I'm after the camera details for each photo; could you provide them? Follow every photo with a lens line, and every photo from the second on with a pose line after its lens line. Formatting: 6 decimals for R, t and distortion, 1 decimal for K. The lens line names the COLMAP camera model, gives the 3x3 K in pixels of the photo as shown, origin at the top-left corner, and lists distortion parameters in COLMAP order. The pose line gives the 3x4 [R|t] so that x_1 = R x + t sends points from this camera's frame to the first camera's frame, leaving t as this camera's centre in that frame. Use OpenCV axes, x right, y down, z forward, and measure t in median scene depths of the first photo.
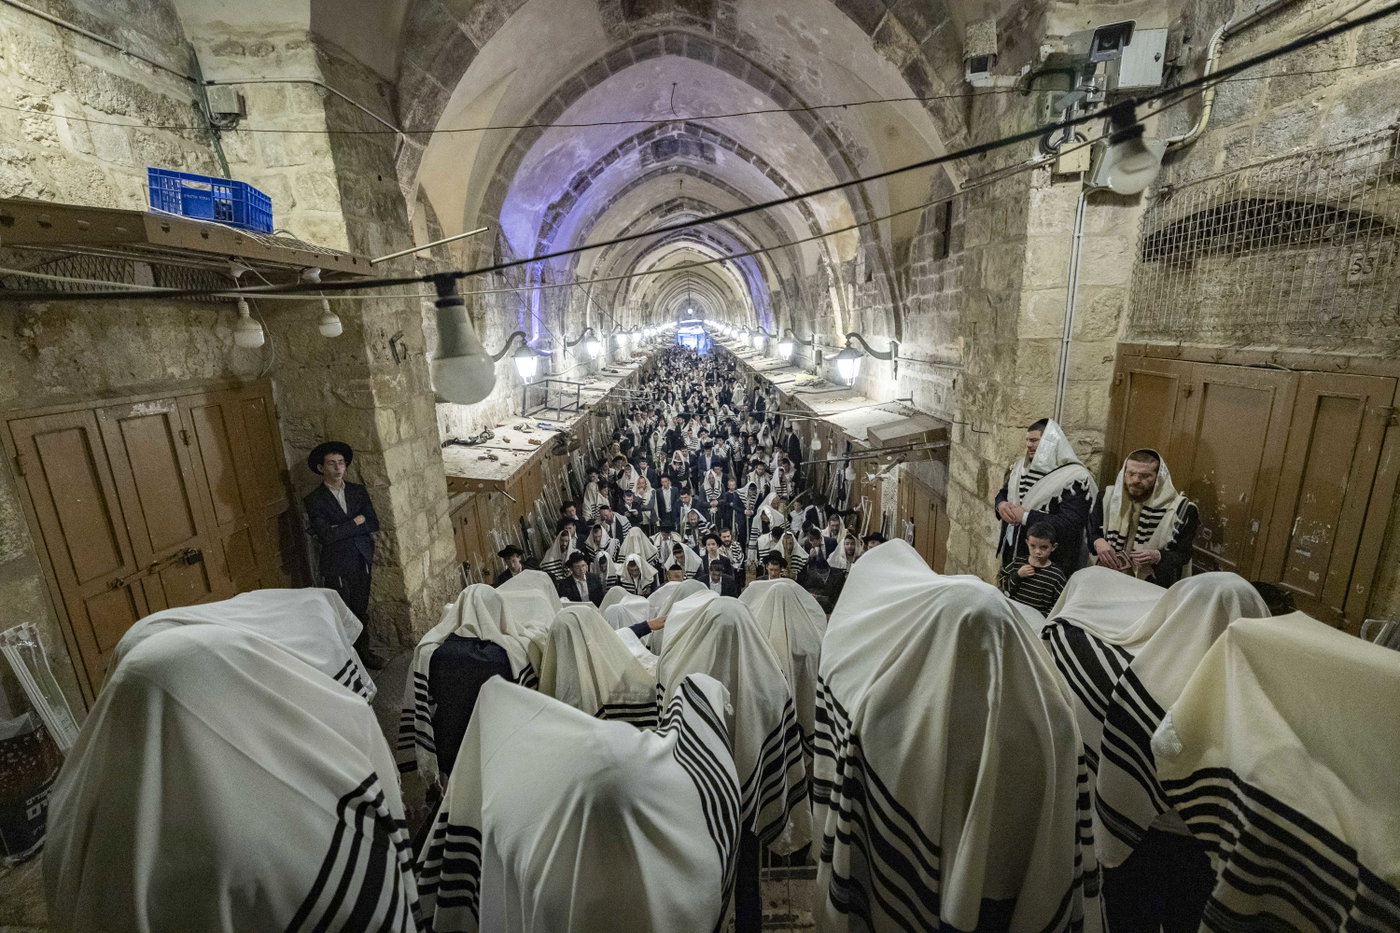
lens RADIAL K [[598.8, 0, 691.1], [0, 598.8, 464.3], [0, 0, 1]] dist [-0.000005, -0.000066]
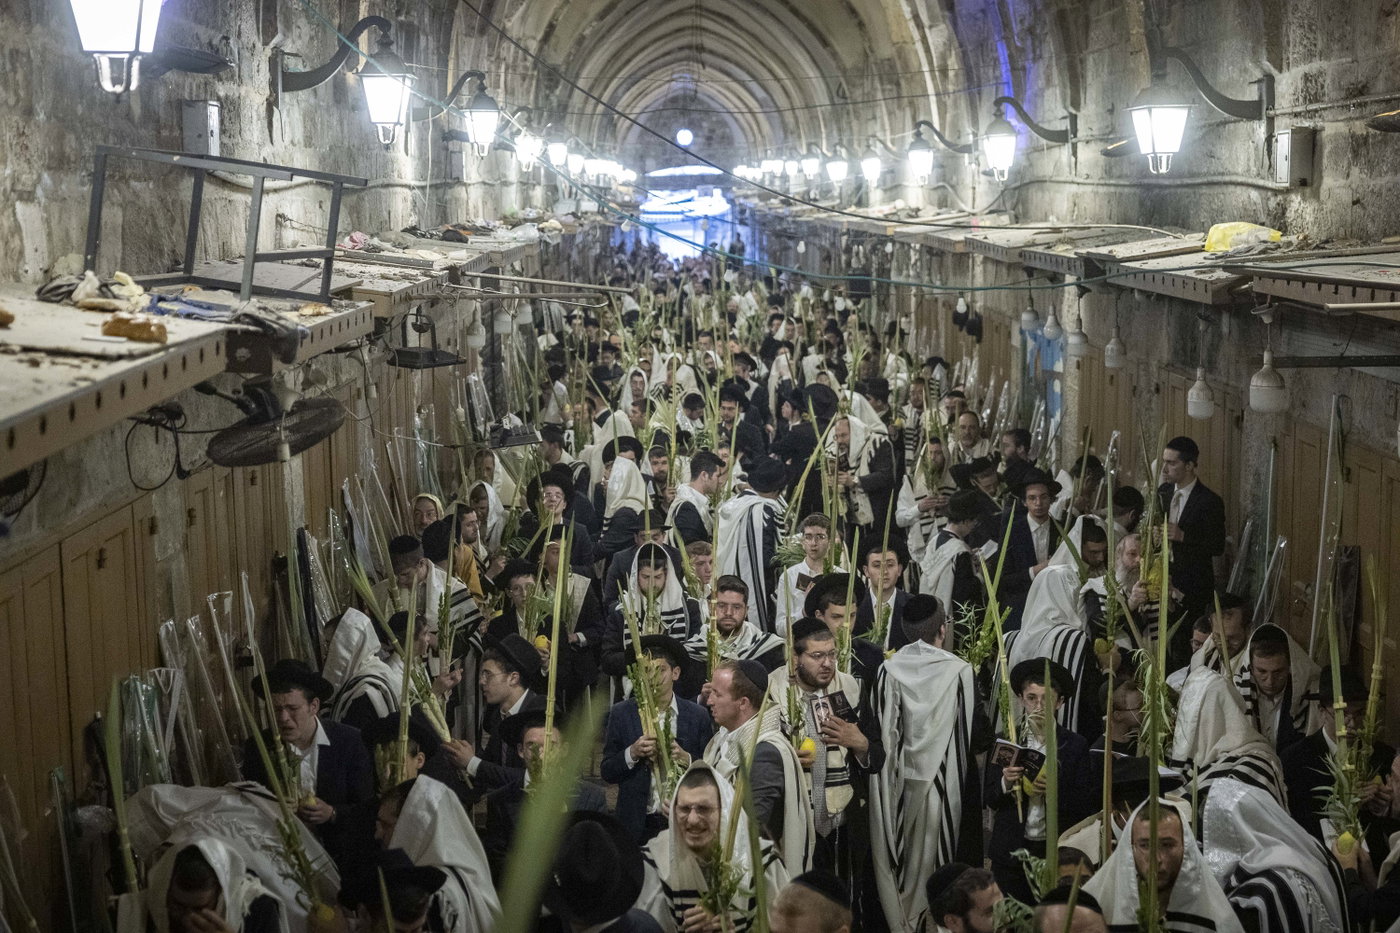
lens RADIAL K [[2048.2, 0, 708.8], [0, 2048.2, 469.5], [0, 0, 1]] dist [-0.016173, 0.000000]
pose [[0.999412, 0.027042, 0.021060, -0.130613], [-0.024797, 0.994637, -0.100410, 0.114848], [-0.023663, 0.099829, 0.994723, 0.503066]]
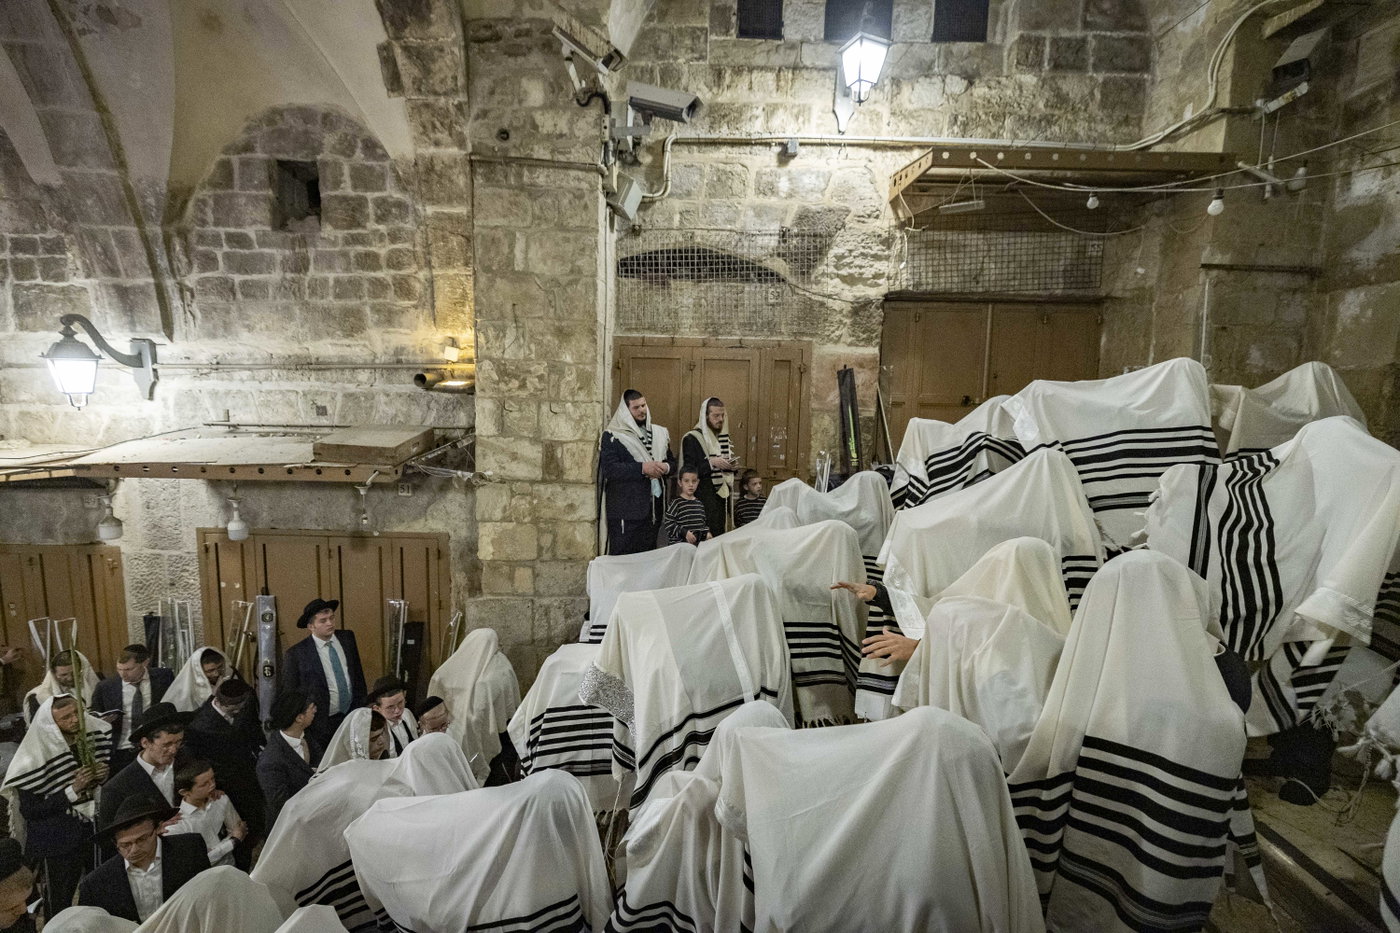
lens RADIAL K [[598.8, 0, 690.6], [0, 598.8, 463.9], [0, 0, 1]] dist [-0.000005, -0.000066]
pose [[0.014966, -0.075713, 0.997017, -0.522347], [0.214708, 0.974112, 0.070751, 0.008203], [-0.976564, 0.213009, 0.030834, 0.761614]]
